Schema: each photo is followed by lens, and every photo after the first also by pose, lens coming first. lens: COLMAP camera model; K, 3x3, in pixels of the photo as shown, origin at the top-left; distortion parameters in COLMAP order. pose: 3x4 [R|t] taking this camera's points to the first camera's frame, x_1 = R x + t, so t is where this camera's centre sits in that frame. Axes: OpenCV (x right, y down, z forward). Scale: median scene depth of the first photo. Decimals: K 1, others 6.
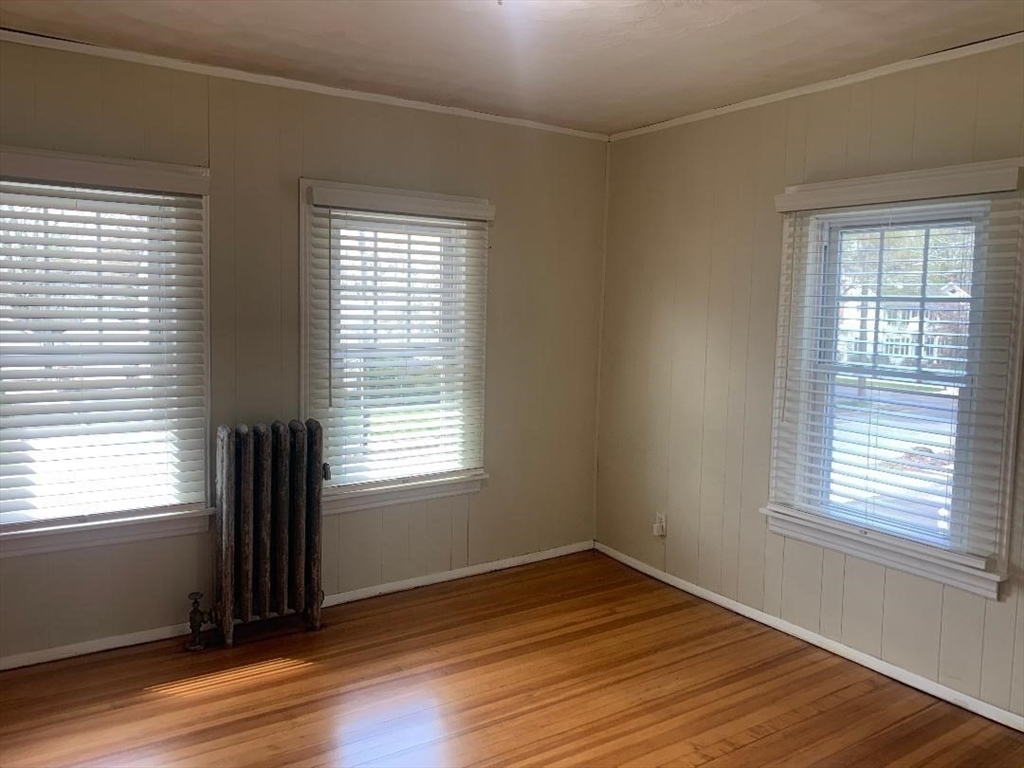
lens RADIAL K [[786.4, 0, 511.0], [0, 786.4, 385.2], [0, 0, 1]] dist [0.031283, -0.002191]
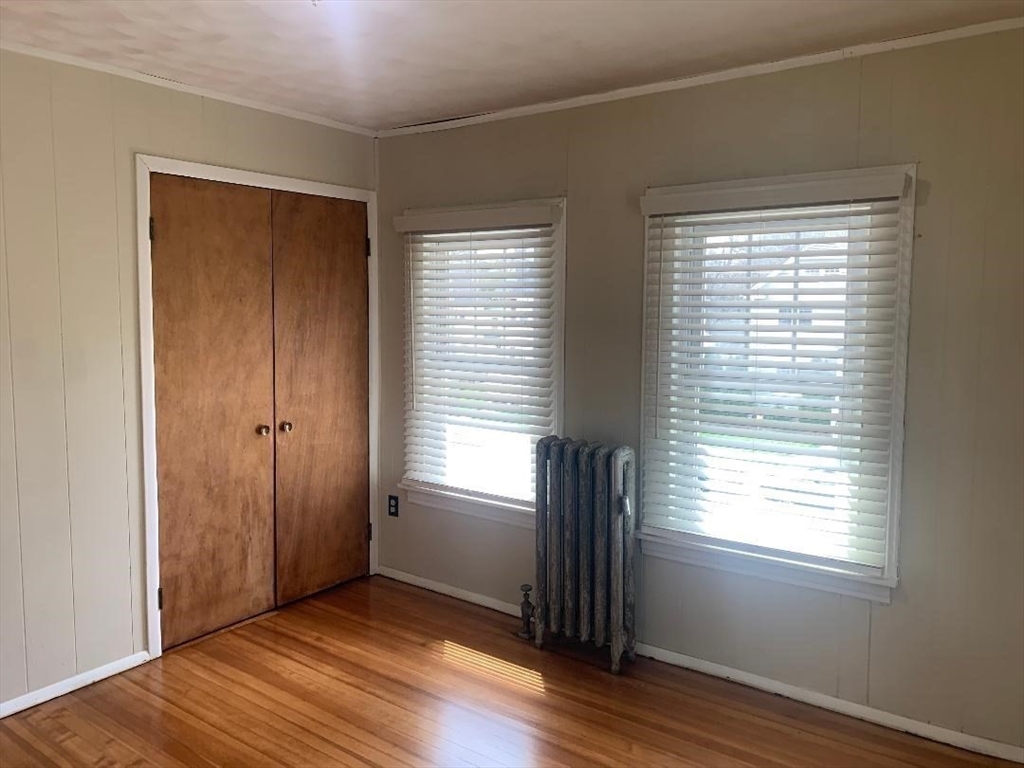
lens RADIAL K [[786.4, 0, 511.9], [0, 786.4, 377.6], [0, 0, 1]] dist [0.031283, -0.002191]
pose [[0.335923, 0.066880, -0.939512, 0.542146], [-0.093891, 0.994885, 0.037251, -0.057142], [0.937198, 0.075698, 0.340485, 0.524496]]
